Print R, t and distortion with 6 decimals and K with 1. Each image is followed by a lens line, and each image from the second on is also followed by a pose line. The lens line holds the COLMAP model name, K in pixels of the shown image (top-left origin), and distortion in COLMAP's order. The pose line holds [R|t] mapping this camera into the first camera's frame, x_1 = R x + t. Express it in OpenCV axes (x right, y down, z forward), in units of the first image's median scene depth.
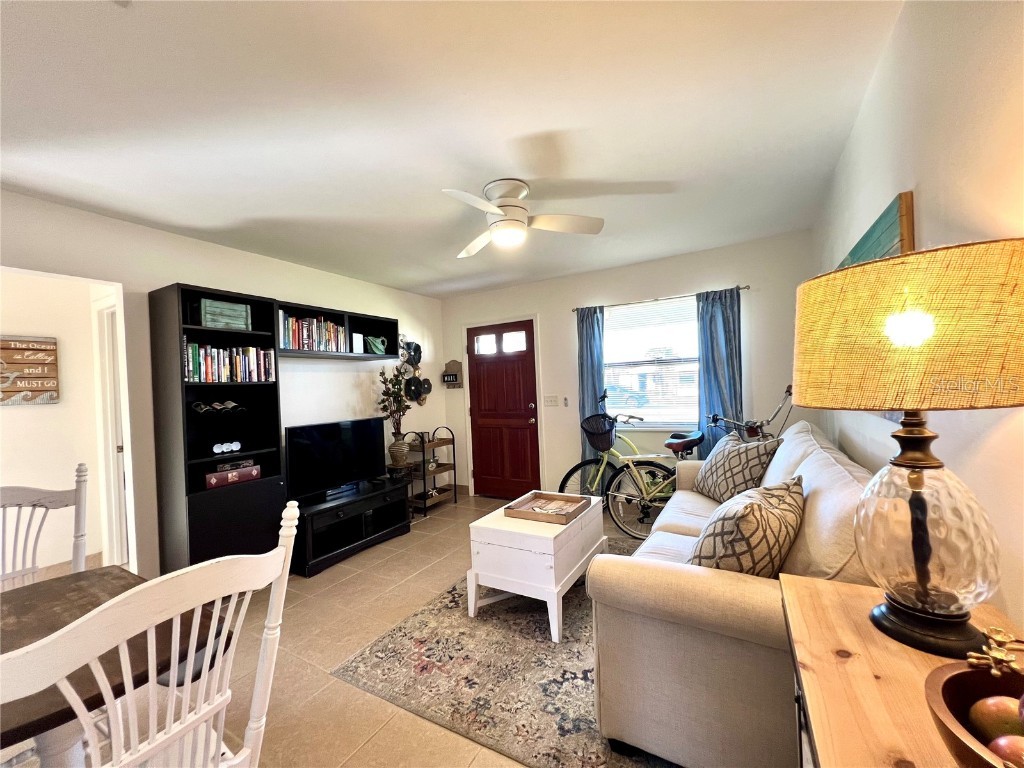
lens RADIAL K [[409.1, 0, 512.2], [0, 409.1, 386.9], [0, 0, 1]] dist [-0.008406, -0.000072]
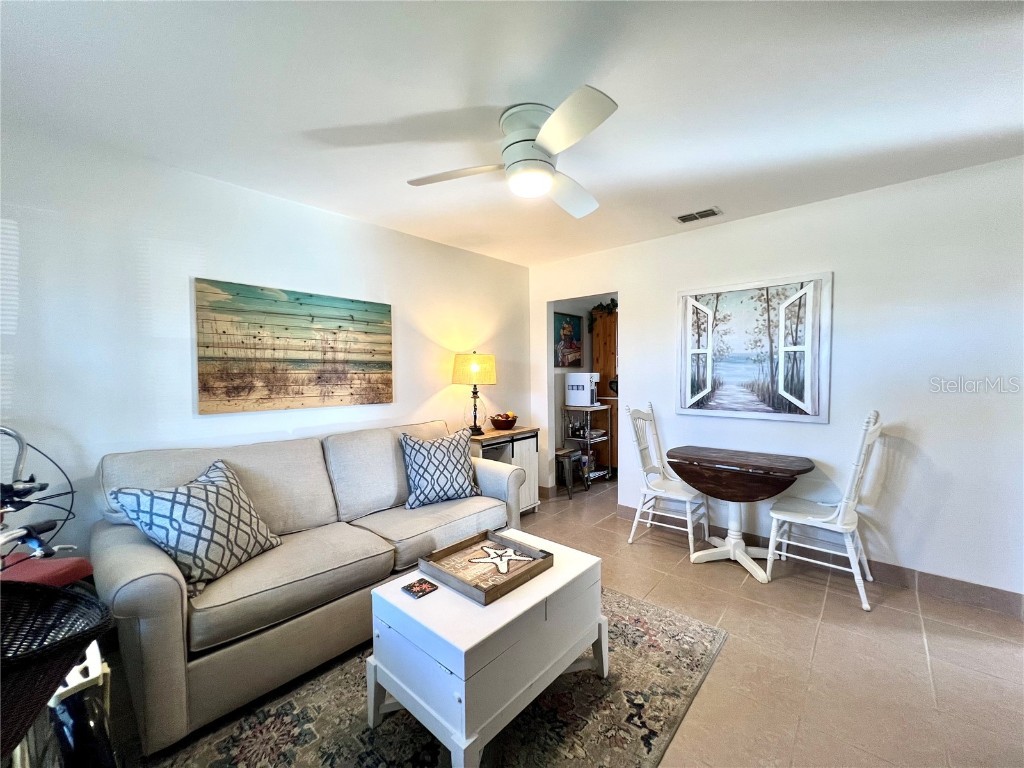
lens RADIAL K [[409.1, 0, 512.4], [0, 409.1, 384.5], [0, 0, 1]] dist [-0.008406, -0.000072]
pose [[-0.979451, 0.047349, 0.196048, -0.072266], [0.053676, 0.998191, 0.027086, -0.011814], [-0.194411, 0.037052, -0.980220, 1.206028]]
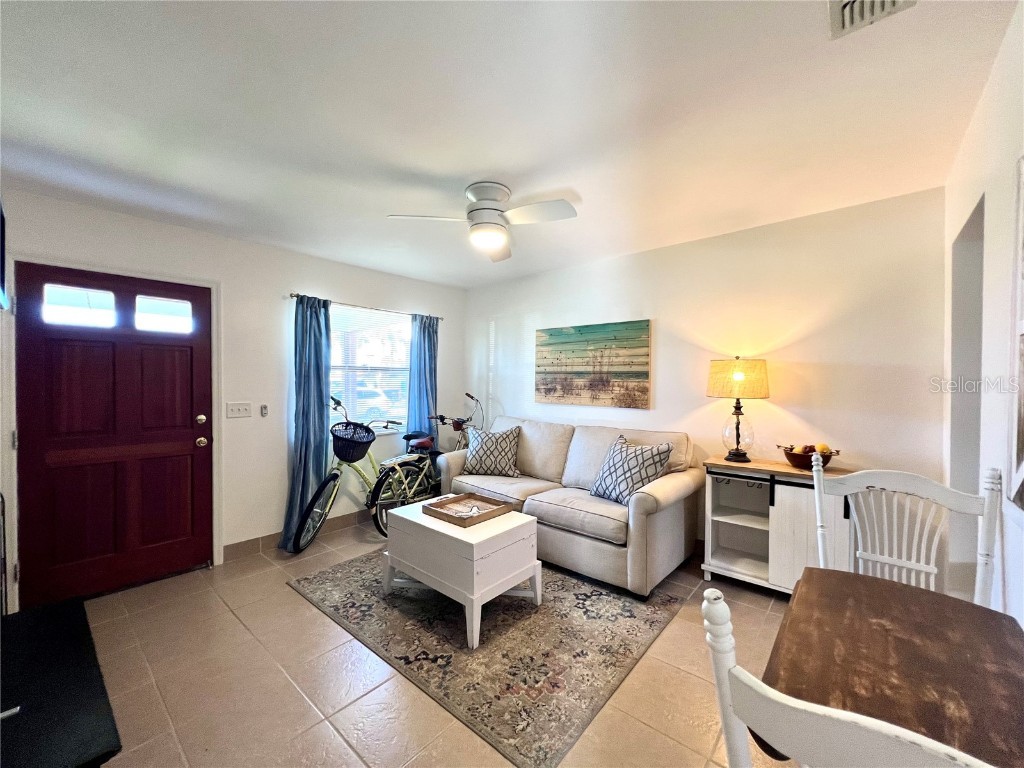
lens RADIAL K [[409.1, 0, 513.8], [0, 409.1, 383.3], [0, 0, 1]] dist [-0.008406, -0.000072]
pose [[0.183335, 0.038109, 0.982311, -0.662020], [-0.005130, 0.999272, -0.037810, 0.015169], [-0.983037, 0.001893, 0.183397, 0.512647]]
